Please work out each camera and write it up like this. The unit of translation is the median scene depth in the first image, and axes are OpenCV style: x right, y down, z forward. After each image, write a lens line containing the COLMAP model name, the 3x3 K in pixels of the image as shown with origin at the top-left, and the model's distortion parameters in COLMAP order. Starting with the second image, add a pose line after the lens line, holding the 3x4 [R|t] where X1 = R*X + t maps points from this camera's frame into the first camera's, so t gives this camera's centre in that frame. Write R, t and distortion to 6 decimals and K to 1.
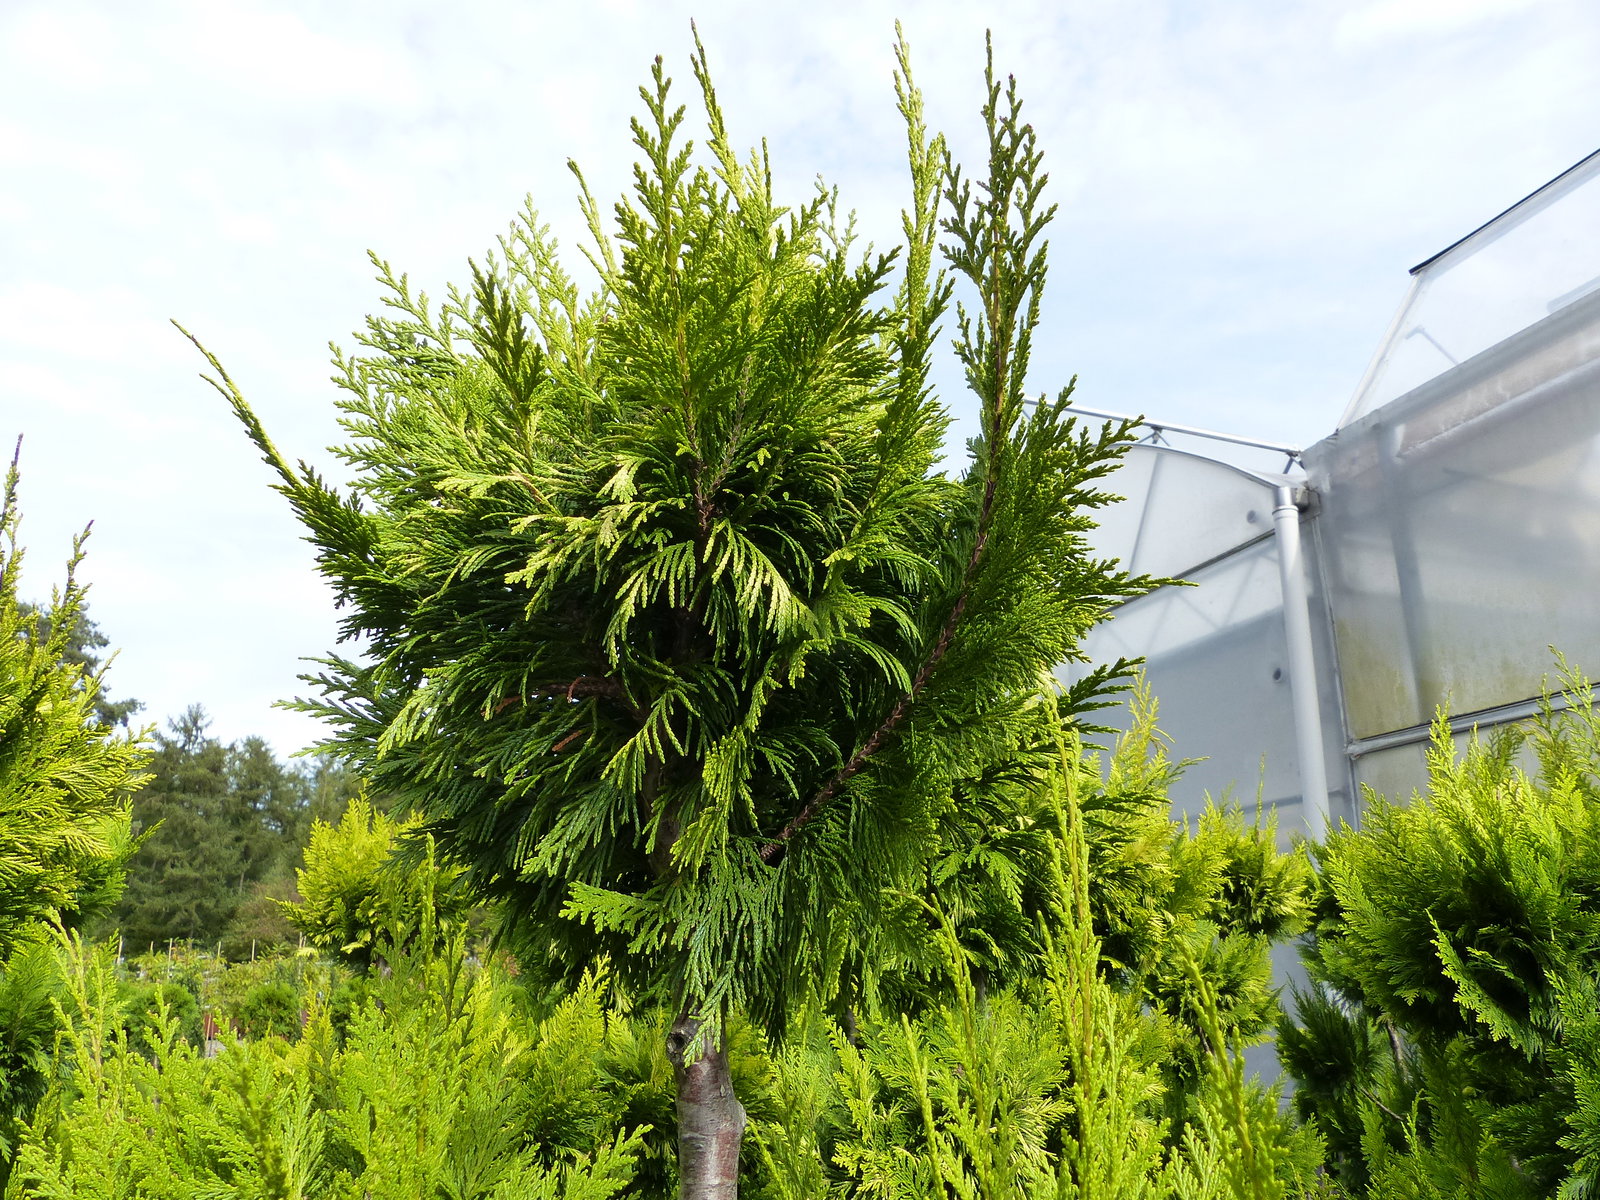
lens RADIAL K [[1183.7, 0, 800.0], [0, 1183.7, 600.0], [0, 0, 1]] dist [-0.011864, -0.000062]
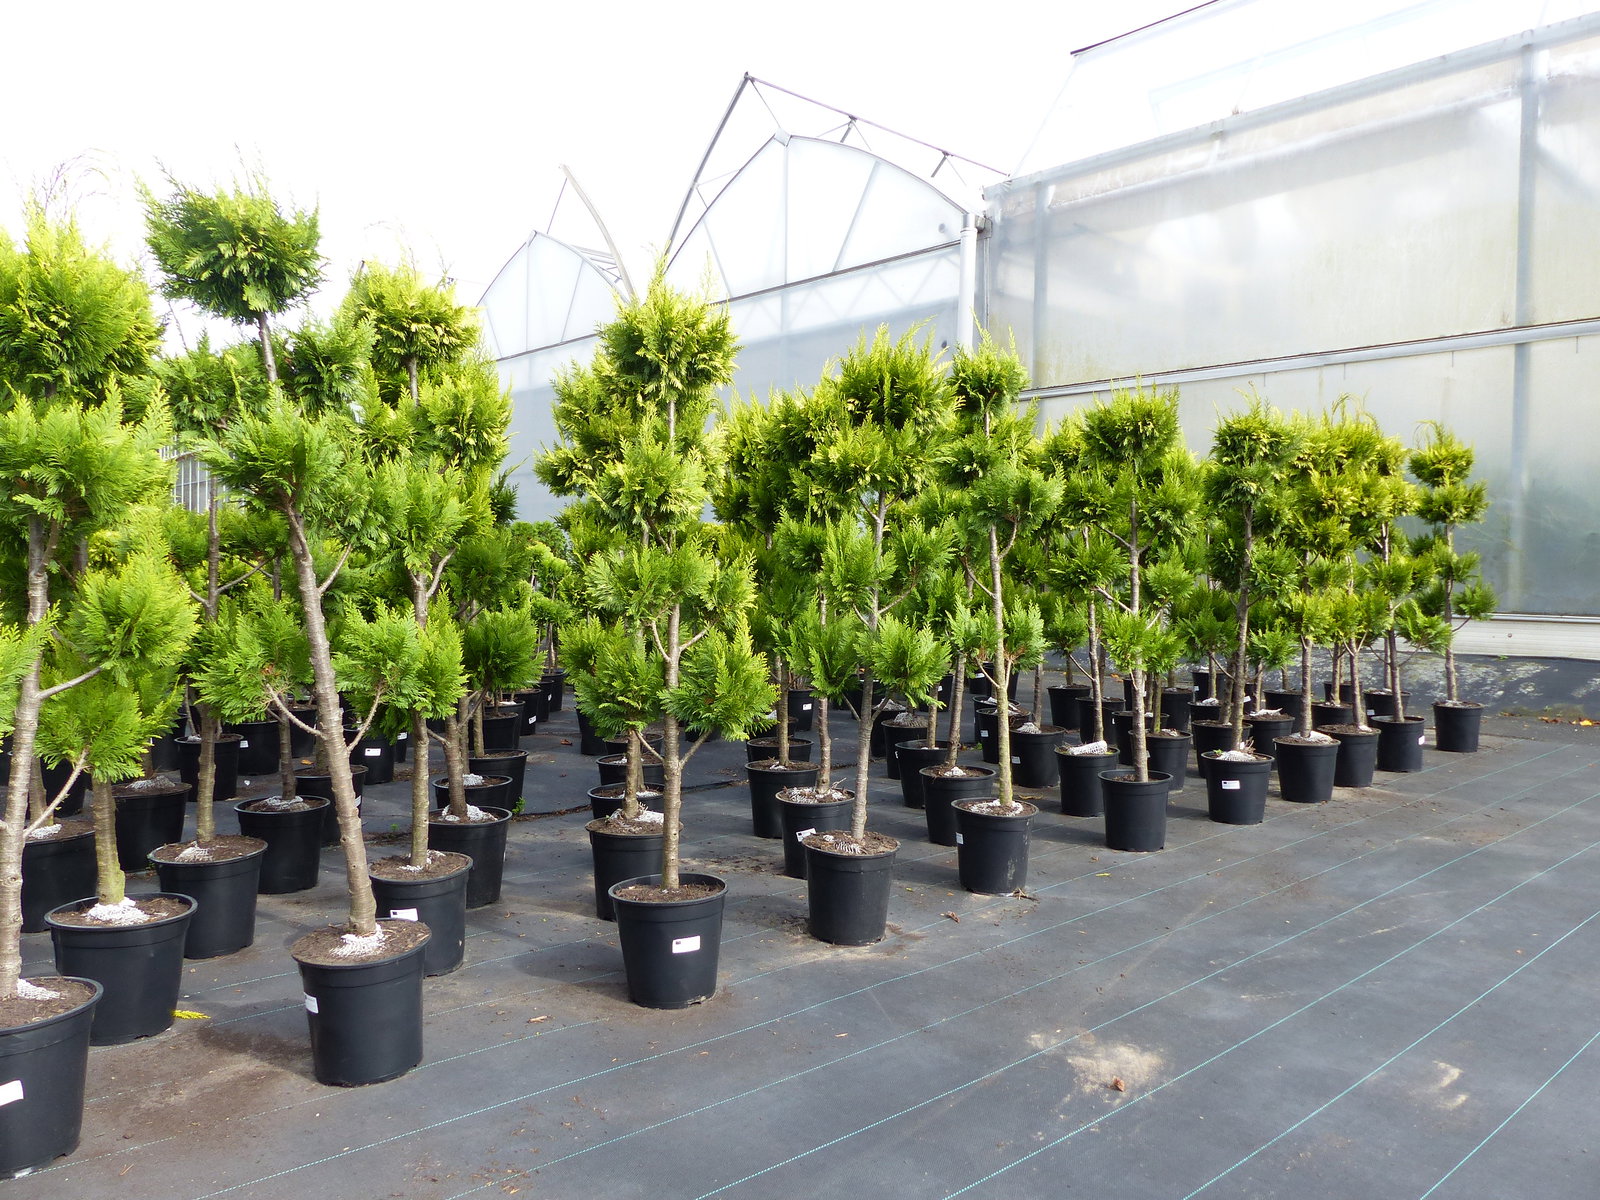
lens RADIAL K [[1201.6, 0, 807.6], [0, 1201.6, 594.0], [0, 0, 1]] dist [-0.030236, 0.028478]
pose [[0.928286, 0.008602, 0.371766, -0.376872], [-0.127307, 0.946674, 0.295976, -0.077868], [-0.349395, -0.322079, 0.879880, -0.431587]]
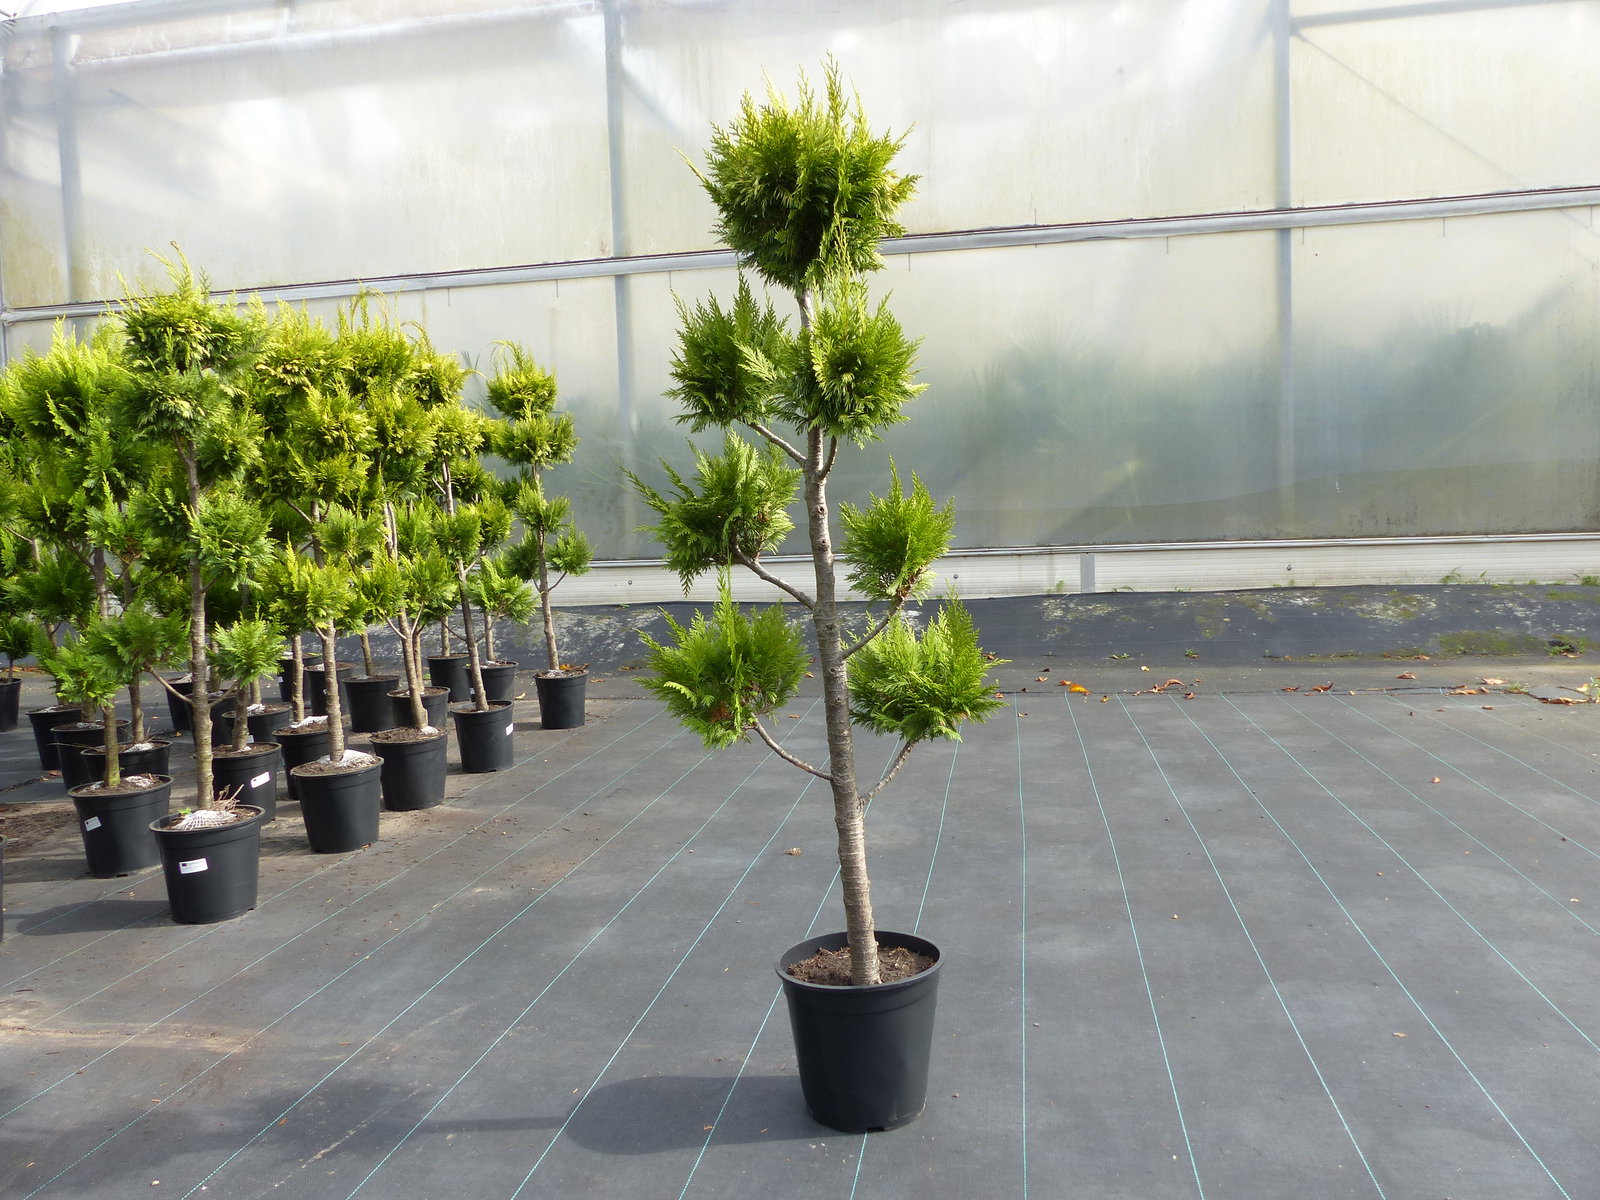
lens RADIAL K [[1201.6, 0, 807.6], [0, 1201.6, 594.0], [0, 0, 1]] dist [-0.030236, 0.028478]
pose [[0.516987, -0.070725, 0.853067, -0.160214], [-0.224440, 0.950515, 0.214823, -0.047861], [-0.826046, -0.302523, 0.475530, -0.324029]]
